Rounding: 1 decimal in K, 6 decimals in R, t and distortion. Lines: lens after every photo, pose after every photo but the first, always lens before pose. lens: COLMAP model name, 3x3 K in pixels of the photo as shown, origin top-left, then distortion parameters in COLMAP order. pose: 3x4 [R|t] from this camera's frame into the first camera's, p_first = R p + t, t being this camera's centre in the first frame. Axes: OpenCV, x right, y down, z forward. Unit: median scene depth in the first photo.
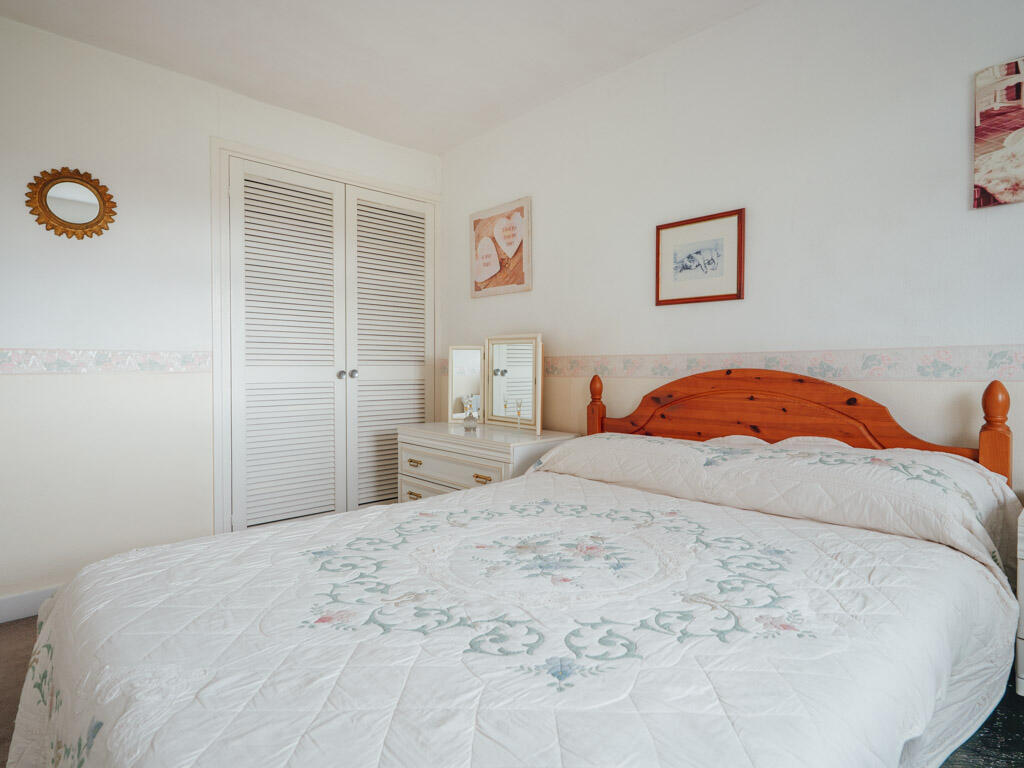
lens RADIAL K [[553.1, 0, 512.1], [0, 553.1, 377.6], [0, 0, 1]] dist [0.010207, -0.000217]
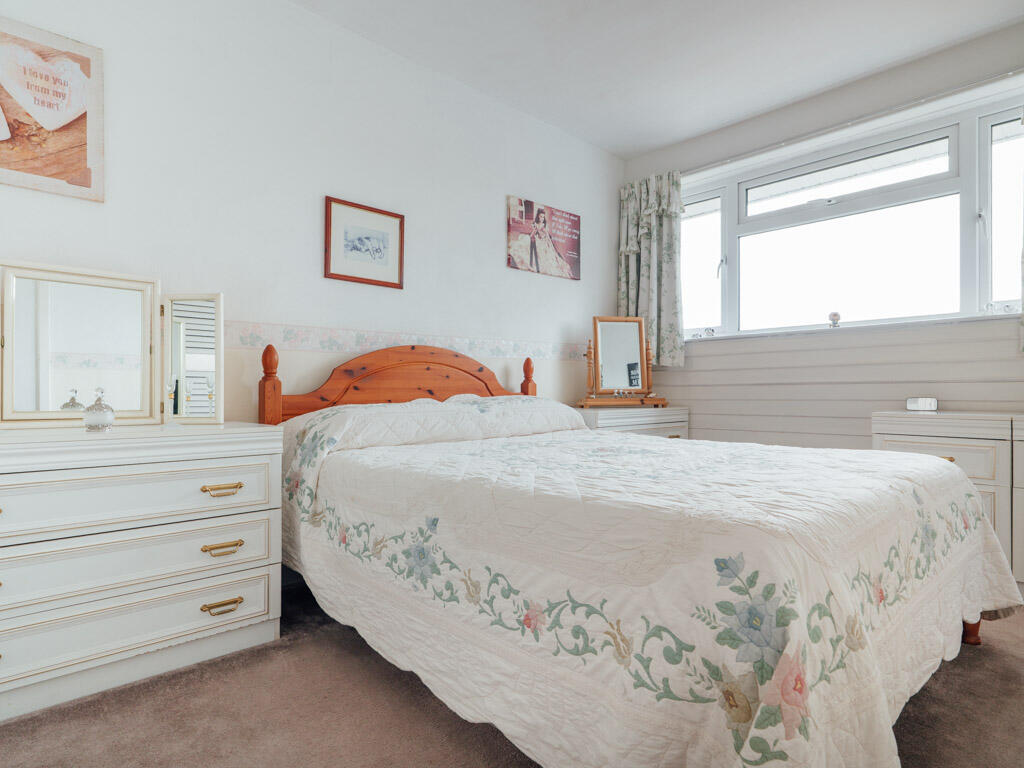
lens RADIAL K [[553.1, 0, 512.6], [0, 553.1, 388.2], [0, 0, 1]] dist [0.010207, -0.000217]
pose [[0.016074, 0.002977, 0.999866, -0.743885], [0.026844, 0.999634, -0.003408, 0.081031], [-0.999510, 0.026895, 0.015988, 0.694811]]
